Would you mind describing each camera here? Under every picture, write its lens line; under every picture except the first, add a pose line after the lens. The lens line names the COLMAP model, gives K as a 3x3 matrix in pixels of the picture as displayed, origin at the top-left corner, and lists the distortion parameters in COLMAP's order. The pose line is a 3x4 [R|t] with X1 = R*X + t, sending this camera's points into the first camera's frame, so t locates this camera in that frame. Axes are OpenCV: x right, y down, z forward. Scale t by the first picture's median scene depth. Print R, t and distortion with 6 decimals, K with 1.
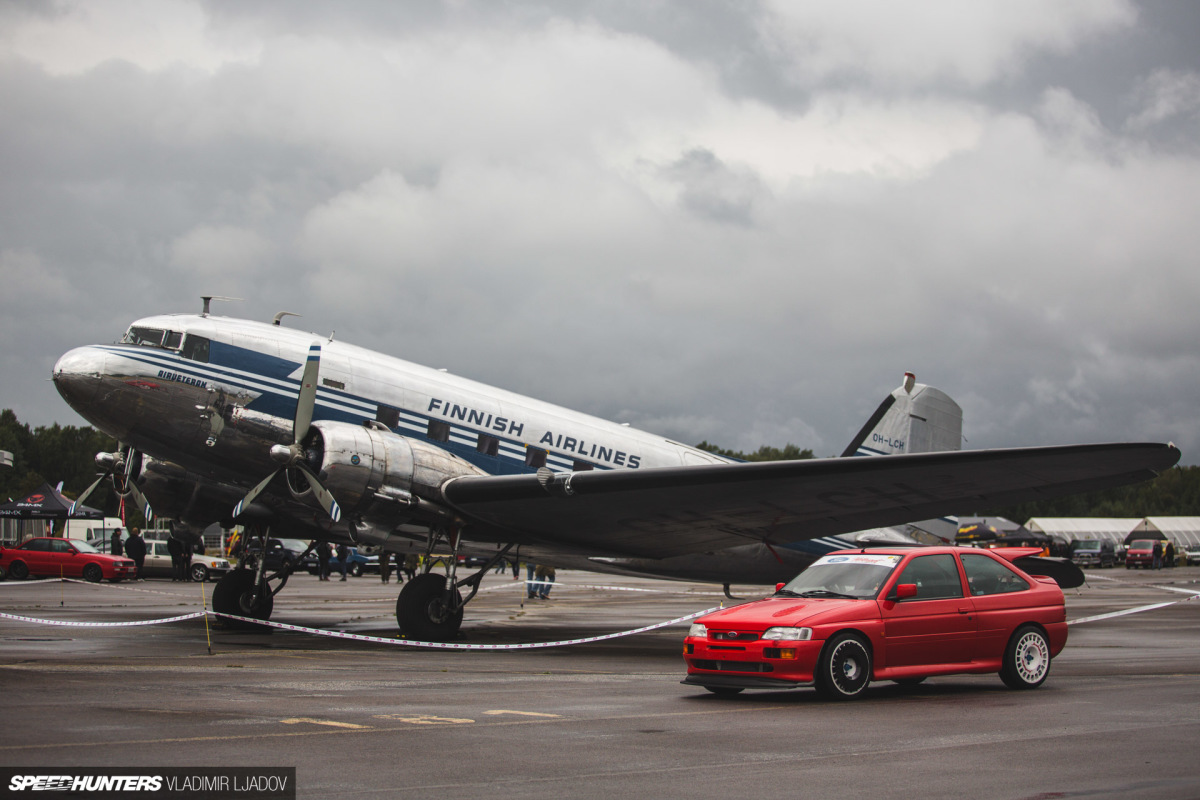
lens RADIAL K [[2419.5, 0, 602.3], [0, 2419.5, 390.9], [0, 0, 1]] dist [-0.303451, 0.000000]
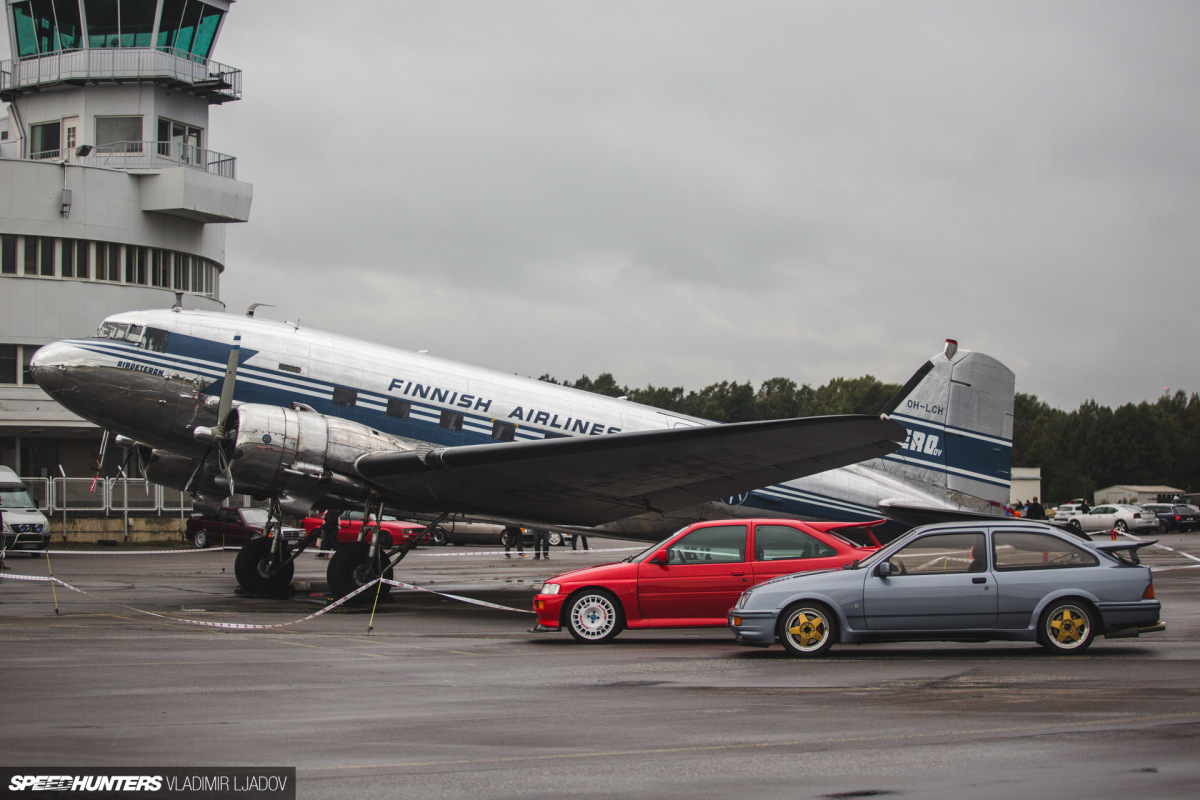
lens RADIAL K [[2419.5, 0, 599.3], [0, 2419.5, 399.4], [0, 0, 1]] dist [-0.303451, 0.000000]
pose [[0.973812, -0.020089, -0.226468, 0.279379], [0.024682, 0.999543, 0.017469, -0.004598], [0.226013, -0.022601, 0.973862, -0.031195]]
